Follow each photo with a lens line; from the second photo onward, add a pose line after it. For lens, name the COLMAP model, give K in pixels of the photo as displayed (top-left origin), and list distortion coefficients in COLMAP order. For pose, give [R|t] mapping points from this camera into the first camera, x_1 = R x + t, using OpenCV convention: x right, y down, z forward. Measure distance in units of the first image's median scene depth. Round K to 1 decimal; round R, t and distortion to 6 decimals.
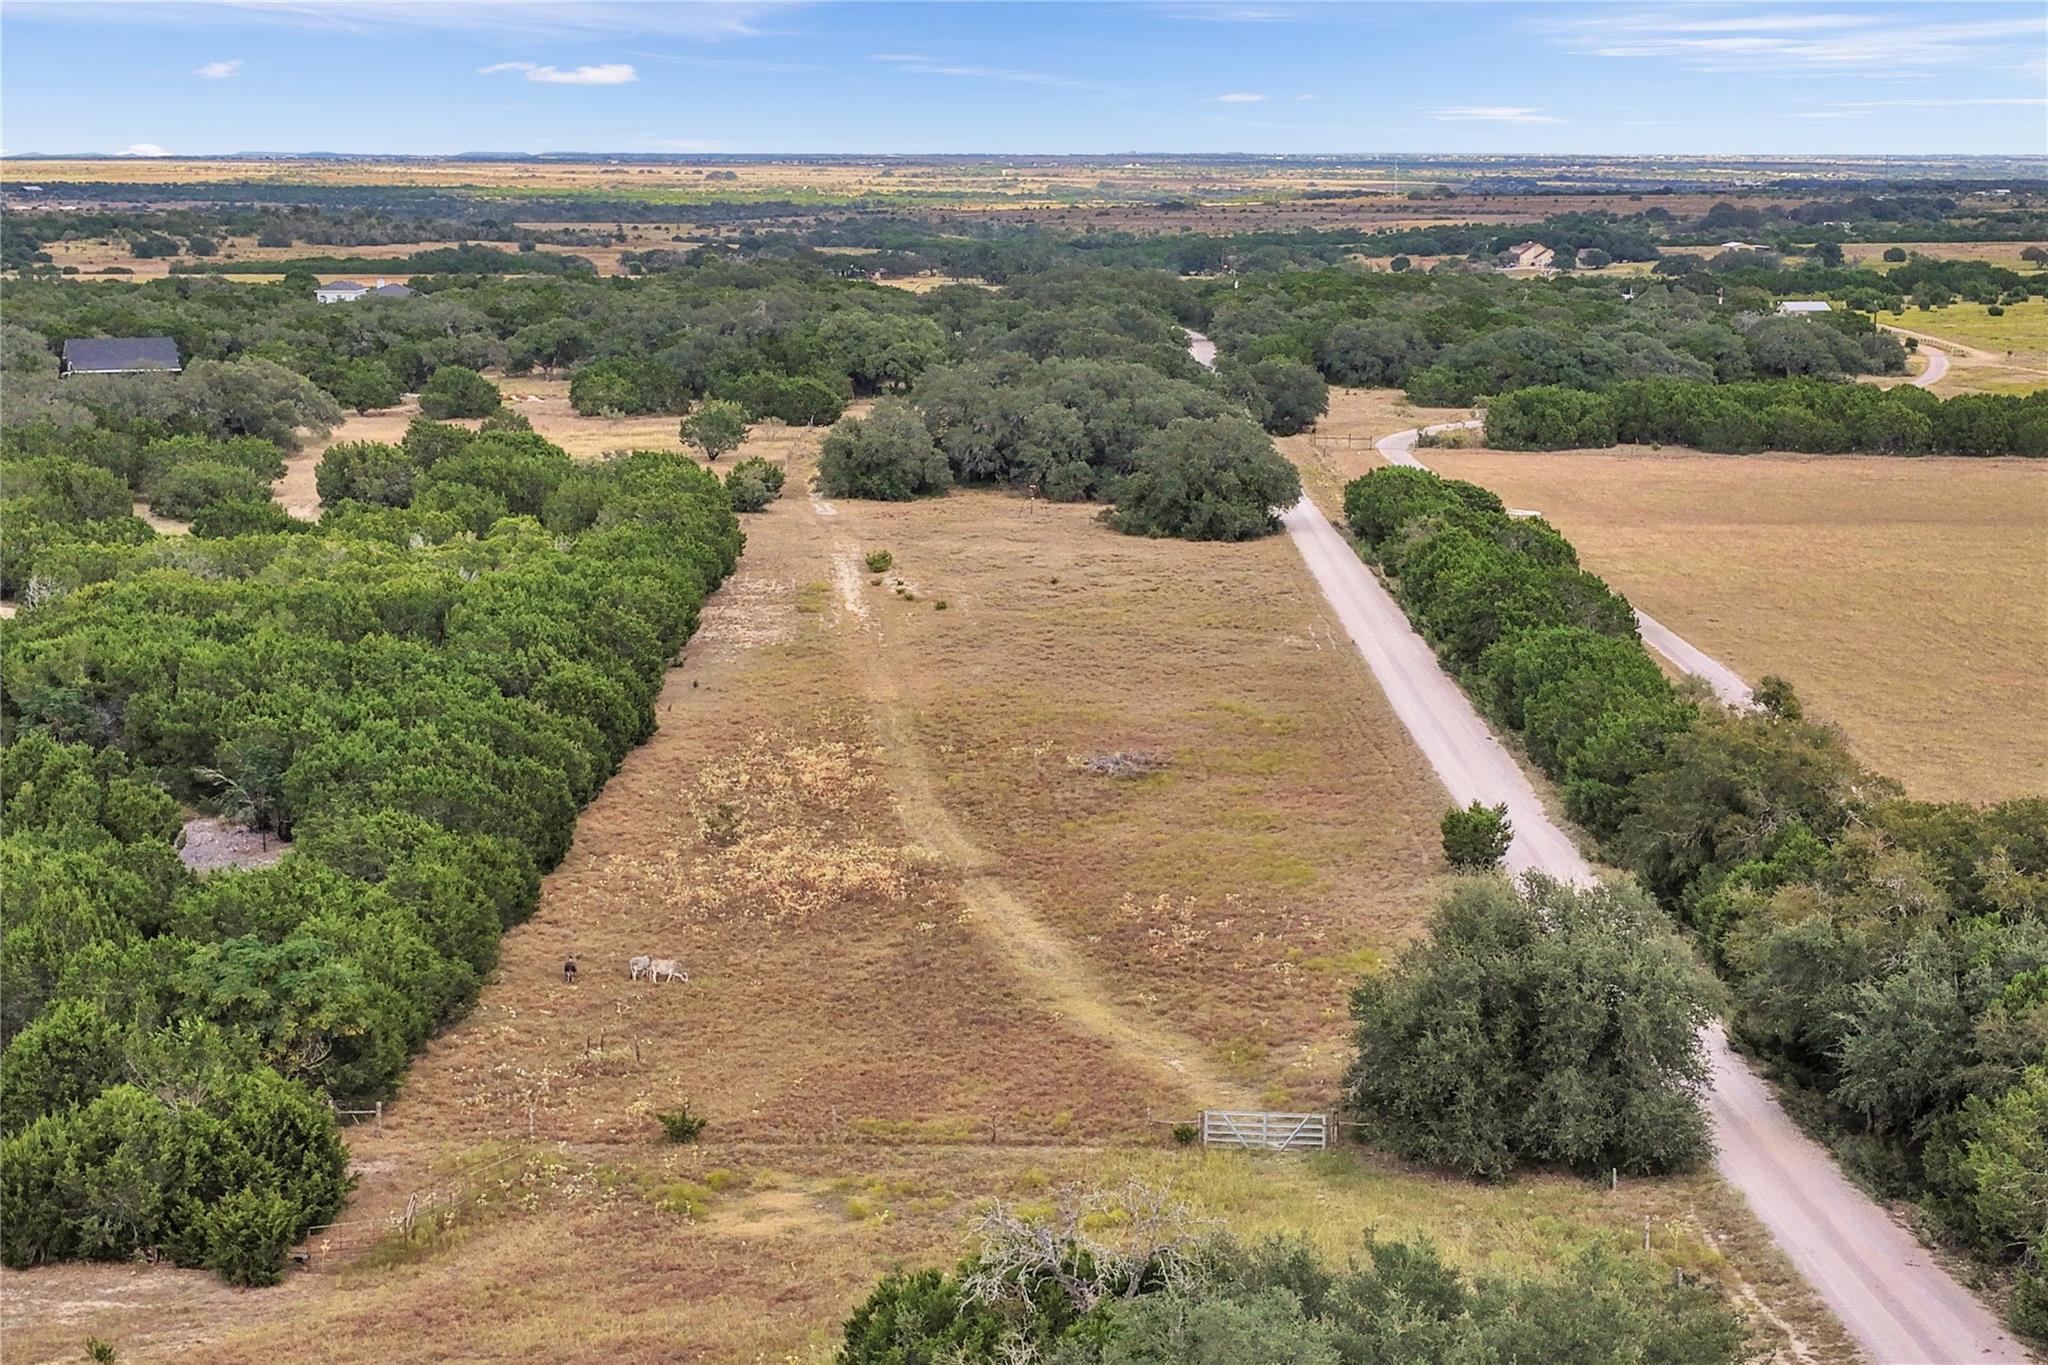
lens RADIAL K [[1661.9, 0, 1024.0], [0, 1661.9, 682.5], [0, 0, 1]] dist [-0.007155, -0.002407]
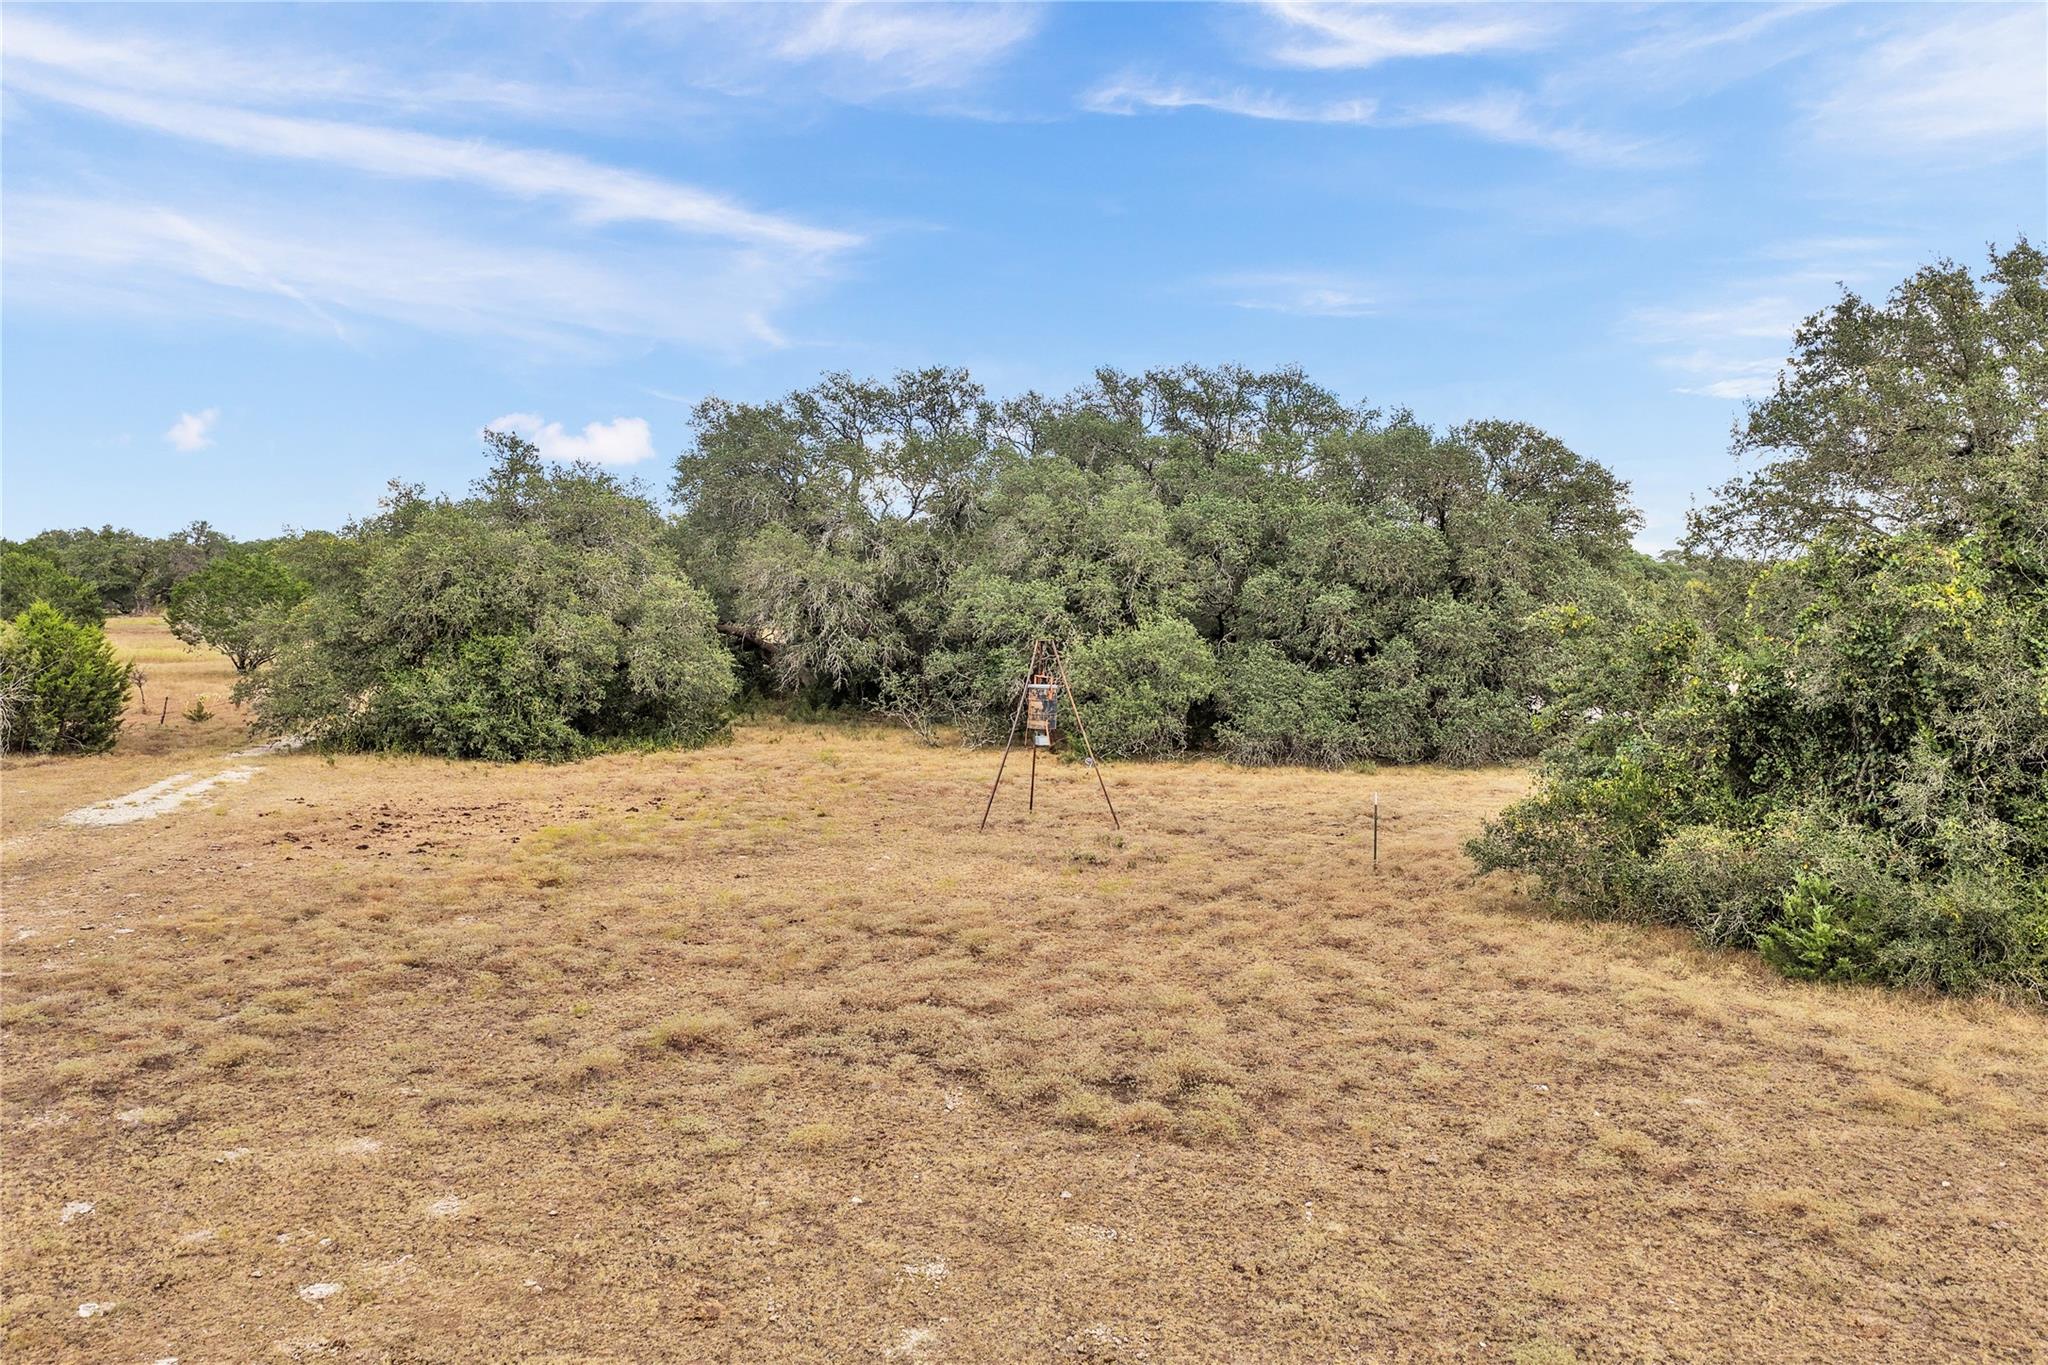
lens RADIAL K [[1661.9, 0, 1024.0], [0, 1661.9, 682.5], [0, 0, 1]] dist [-0.007155, -0.002407]
pose [[0.997549, -0.004650, 0.069823, -0.012454], [0.015398, 0.987919, -0.154202, -0.078528], [-0.068262, 0.154899, 0.985569, 0.725546]]
